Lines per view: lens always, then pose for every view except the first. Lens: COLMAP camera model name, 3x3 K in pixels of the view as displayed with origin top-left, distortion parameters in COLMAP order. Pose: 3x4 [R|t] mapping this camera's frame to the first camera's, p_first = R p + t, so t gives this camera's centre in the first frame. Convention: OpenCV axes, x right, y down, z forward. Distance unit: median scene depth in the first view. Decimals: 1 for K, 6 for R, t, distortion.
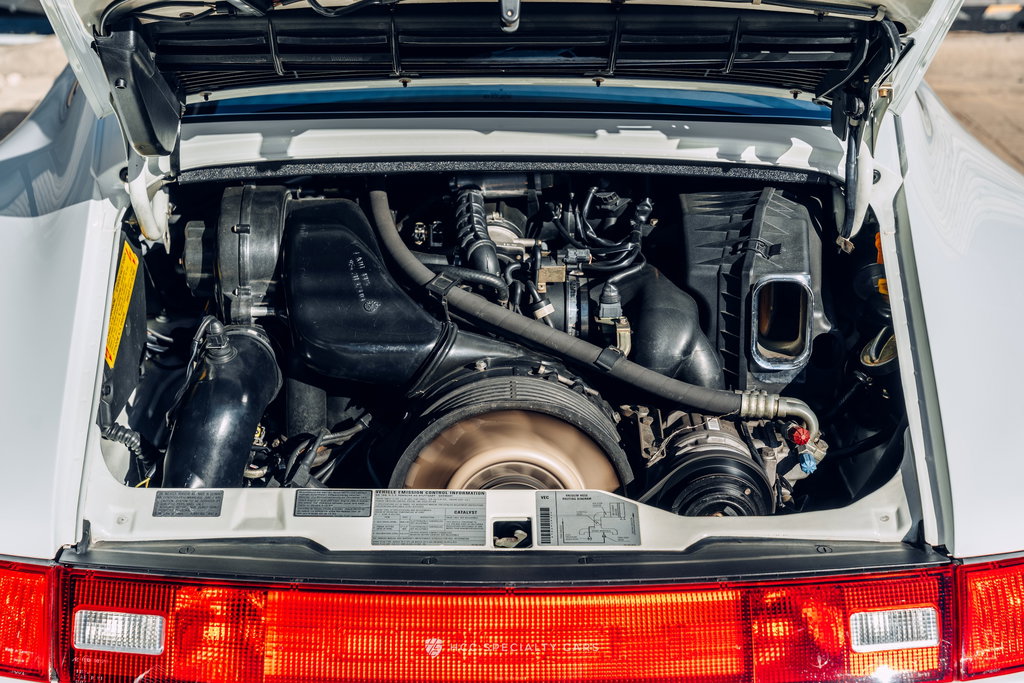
lens RADIAL K [[1617.5, 0, 512.0], [0, 1617.5, 341.5], [0, 0, 1]] dist [0.031442, 0.027555]
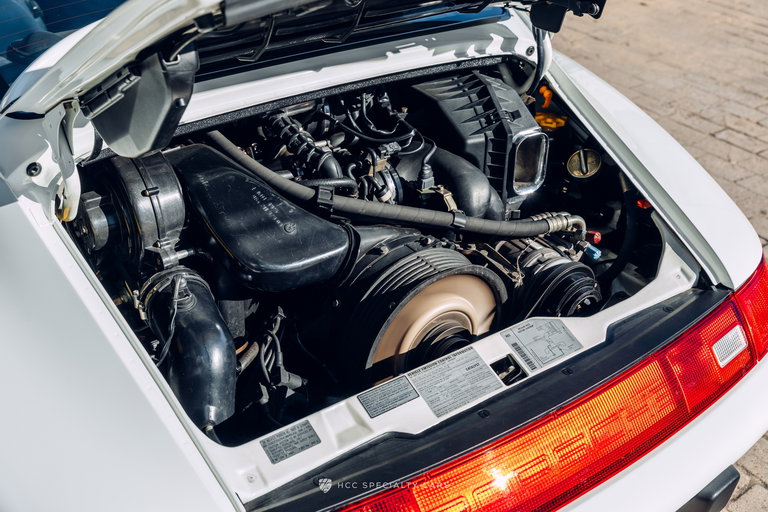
lens RADIAL K [[918.4, 0, 384.0], [0, 918.4, 256.0], [0, 0, 1]] dist [0.009736, 0.008828]
pose [[0.818272, -0.286380, 0.498414, -0.384138], [0.200000, 0.954727, 0.220219, -0.141852], [-0.538916, -0.080517, 0.838503, 0.364418]]
